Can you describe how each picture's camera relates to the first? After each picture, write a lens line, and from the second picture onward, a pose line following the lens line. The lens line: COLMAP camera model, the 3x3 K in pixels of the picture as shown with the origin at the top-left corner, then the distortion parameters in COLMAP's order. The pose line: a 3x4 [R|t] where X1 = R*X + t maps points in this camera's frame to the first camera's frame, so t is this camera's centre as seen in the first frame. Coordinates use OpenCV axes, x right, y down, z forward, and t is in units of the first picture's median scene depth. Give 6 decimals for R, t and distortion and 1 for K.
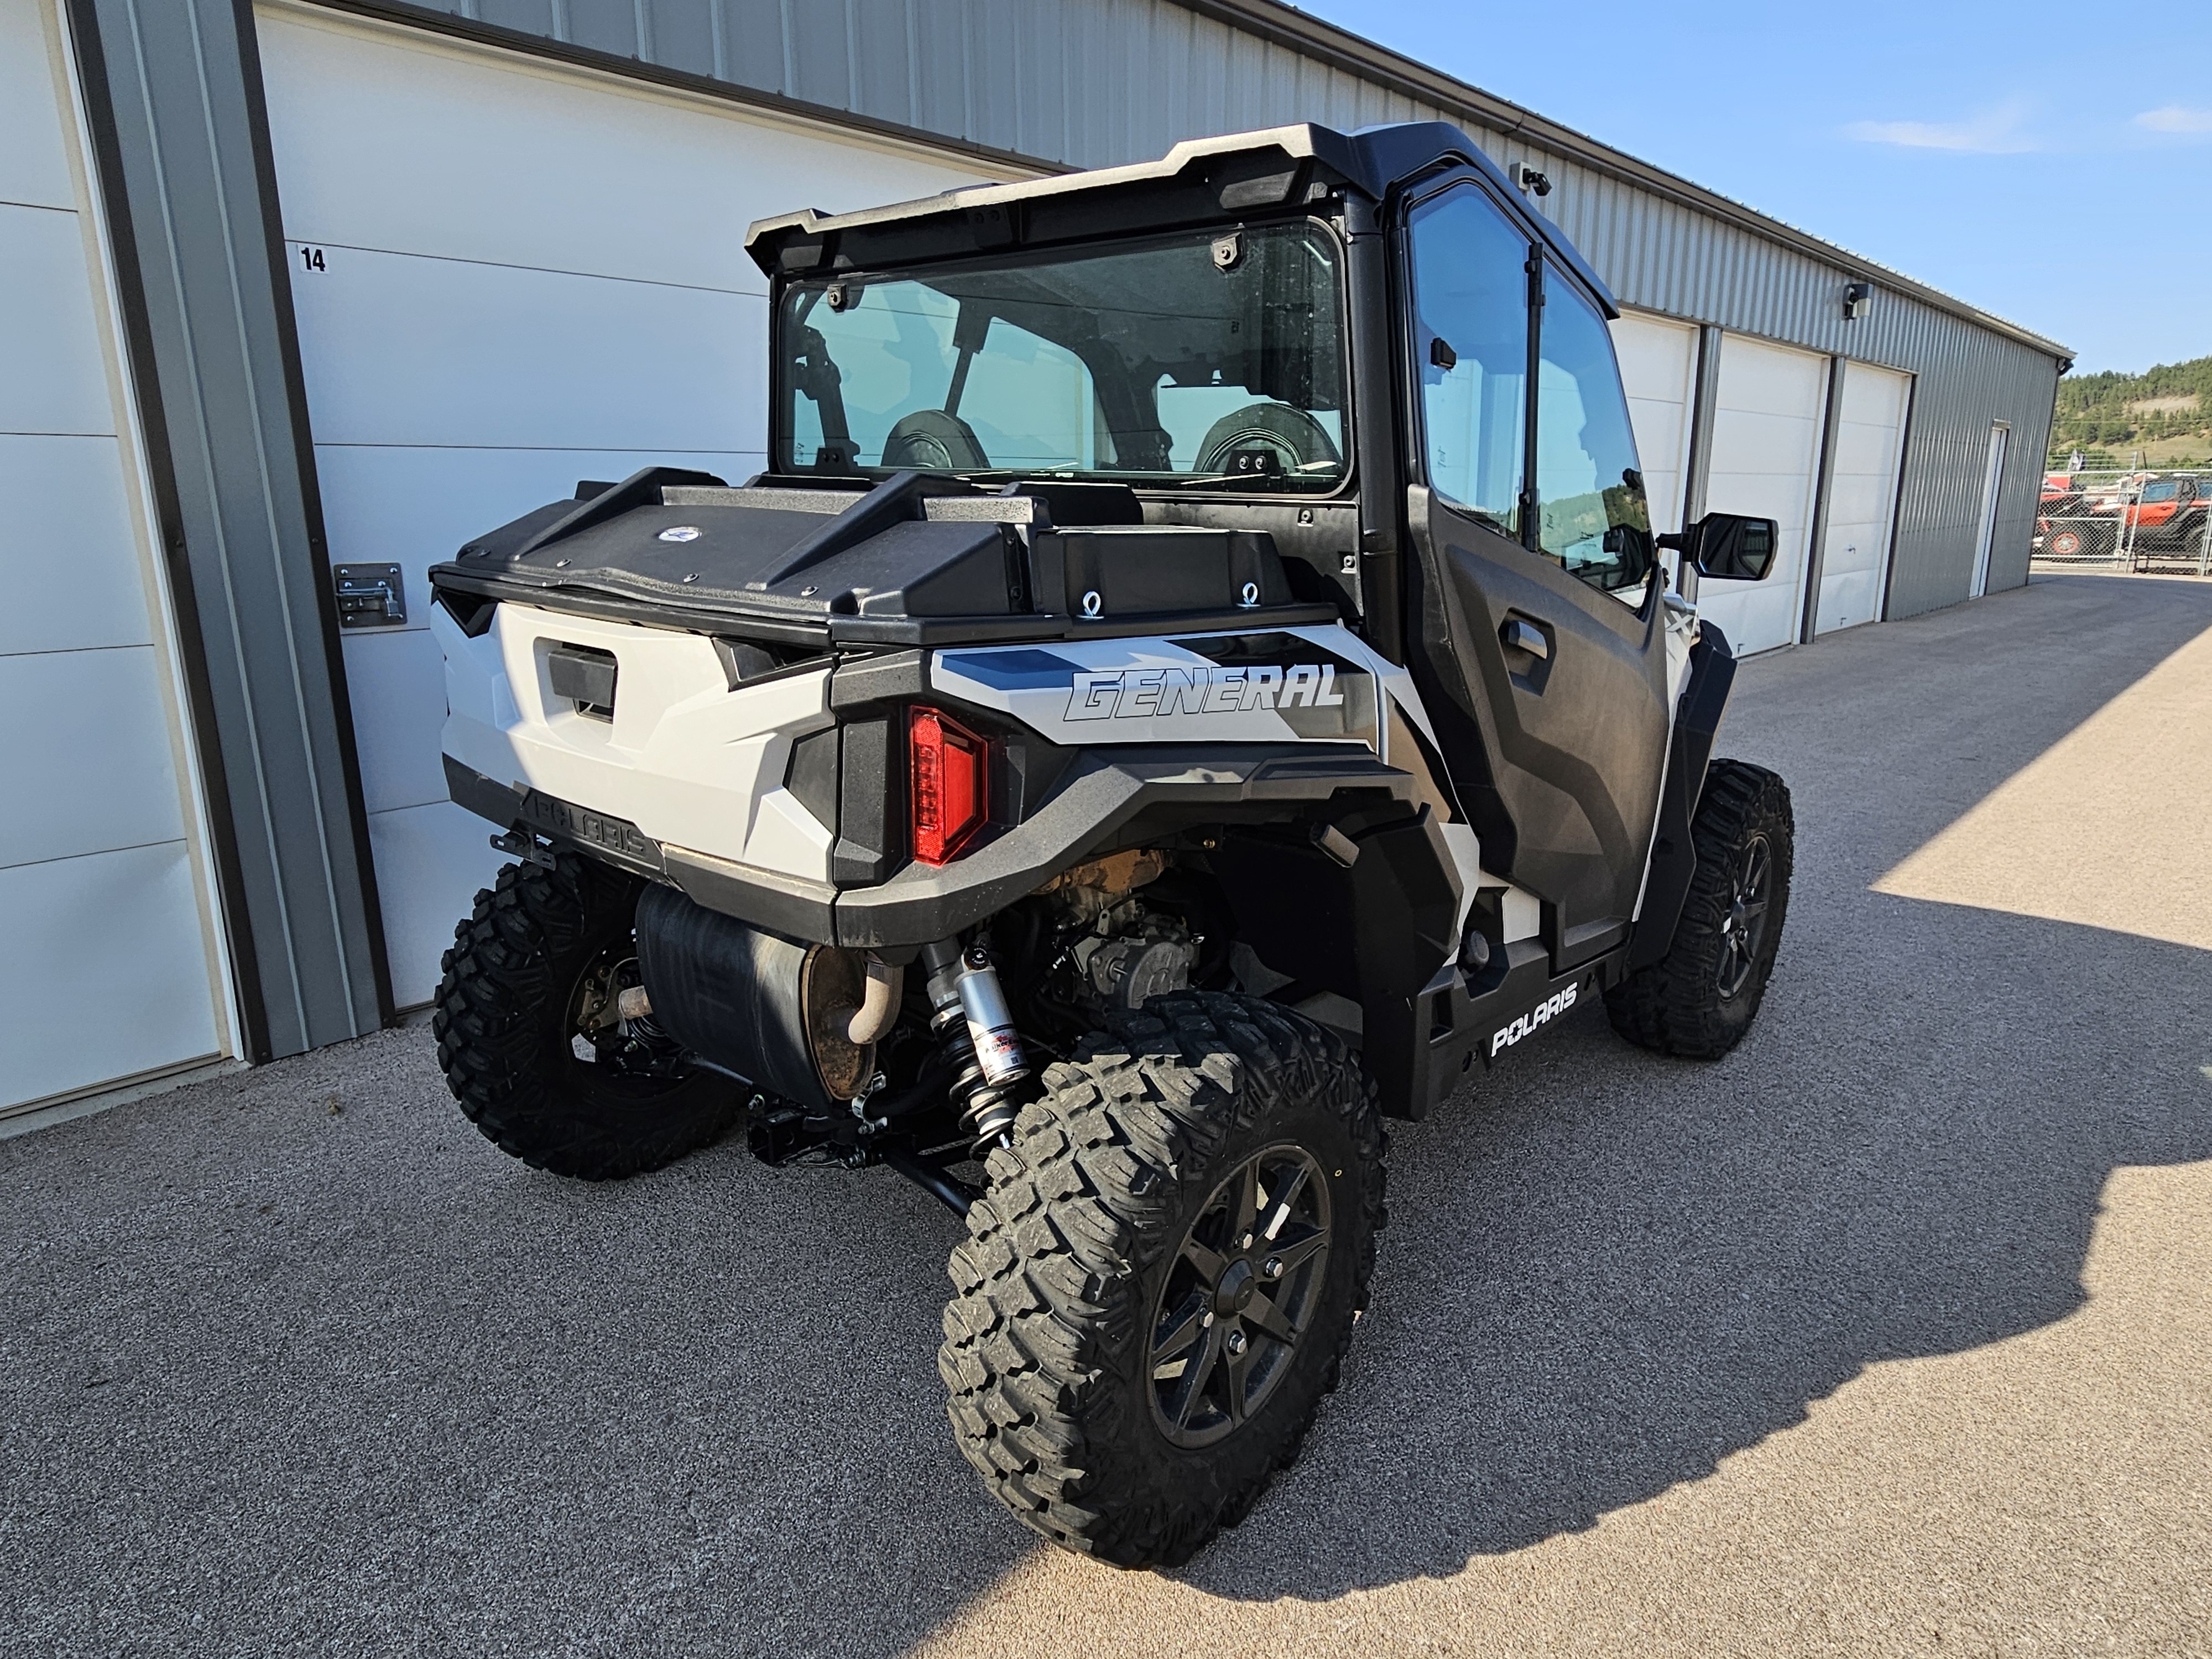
lens RADIAL K [[1342.8, 0, 1095.3], [0, 1342.8, 832.6], [0, 0, 1]] dist [0.001778, 0.004425]
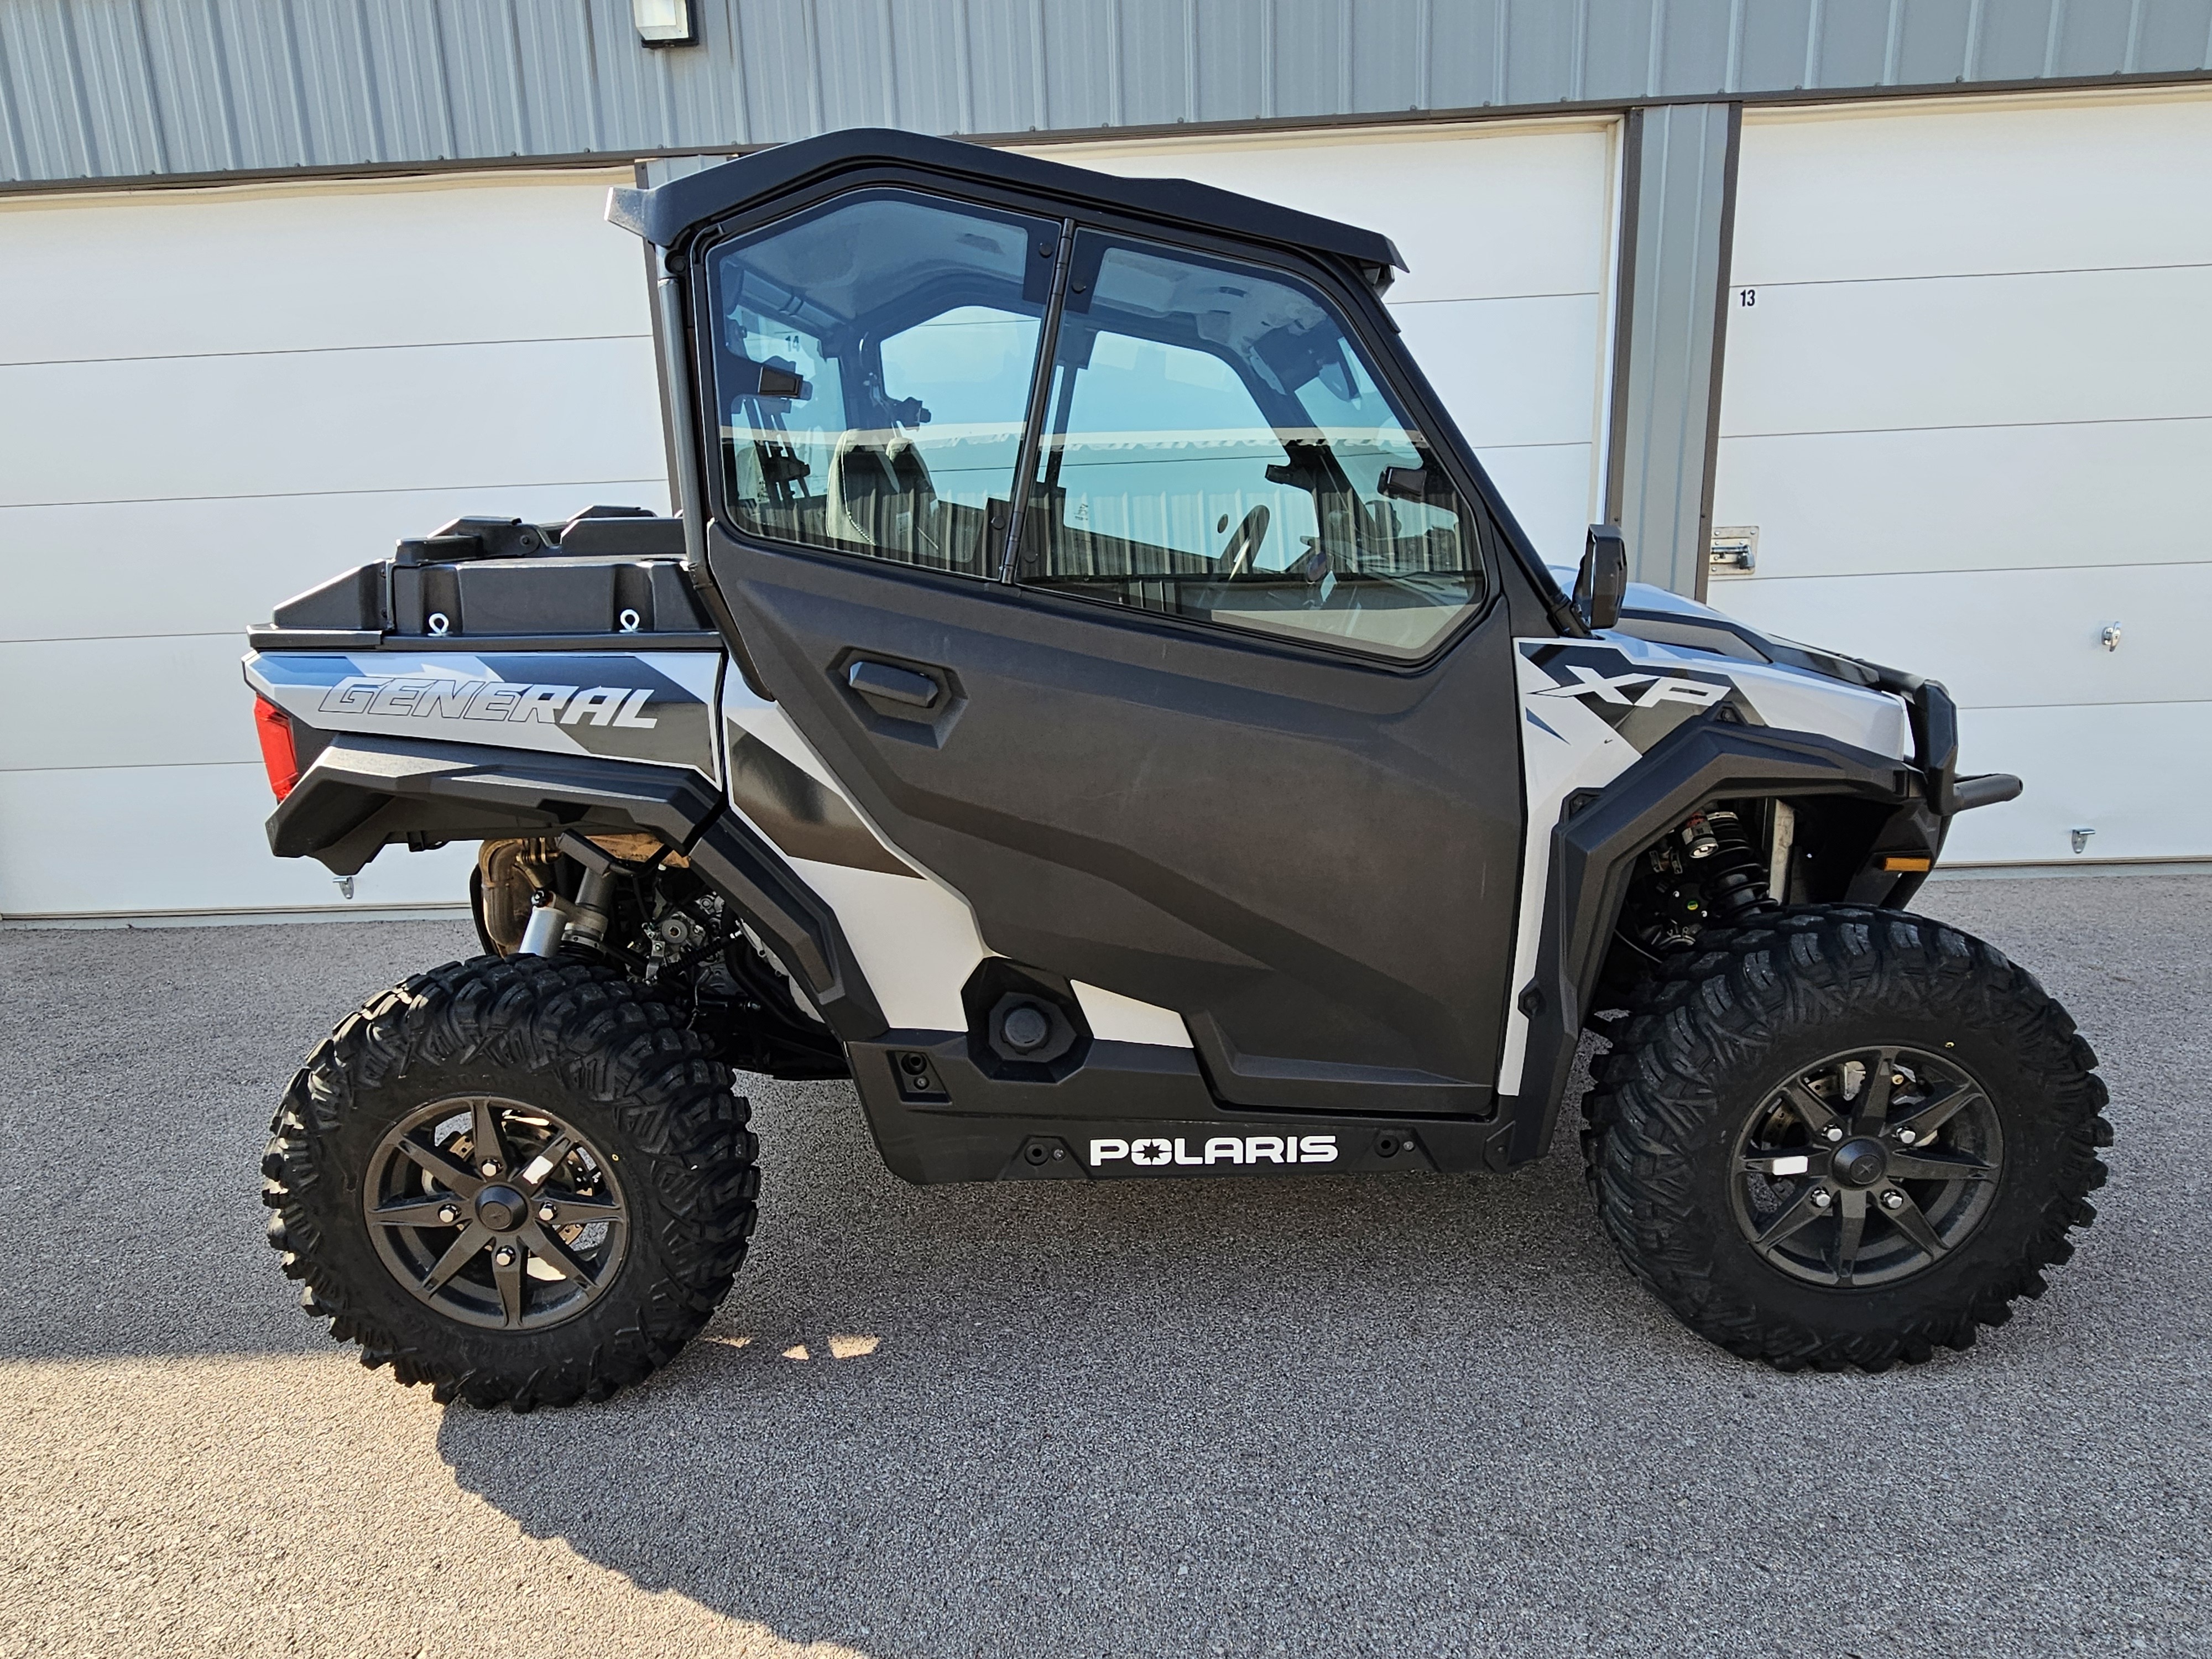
lens RADIAL K [[1342.8, 0, 1095.3], [0, 1342.8, 832.6], [0, 0, 1]] dist [0.001778, 0.004425]
pose [[0.655360, 0.163854, -0.737329, 1.142848], [-0.151102, 0.984894, 0.084566, -0.148631], [0.740048, 0.055990, 0.670219, 0.522827]]
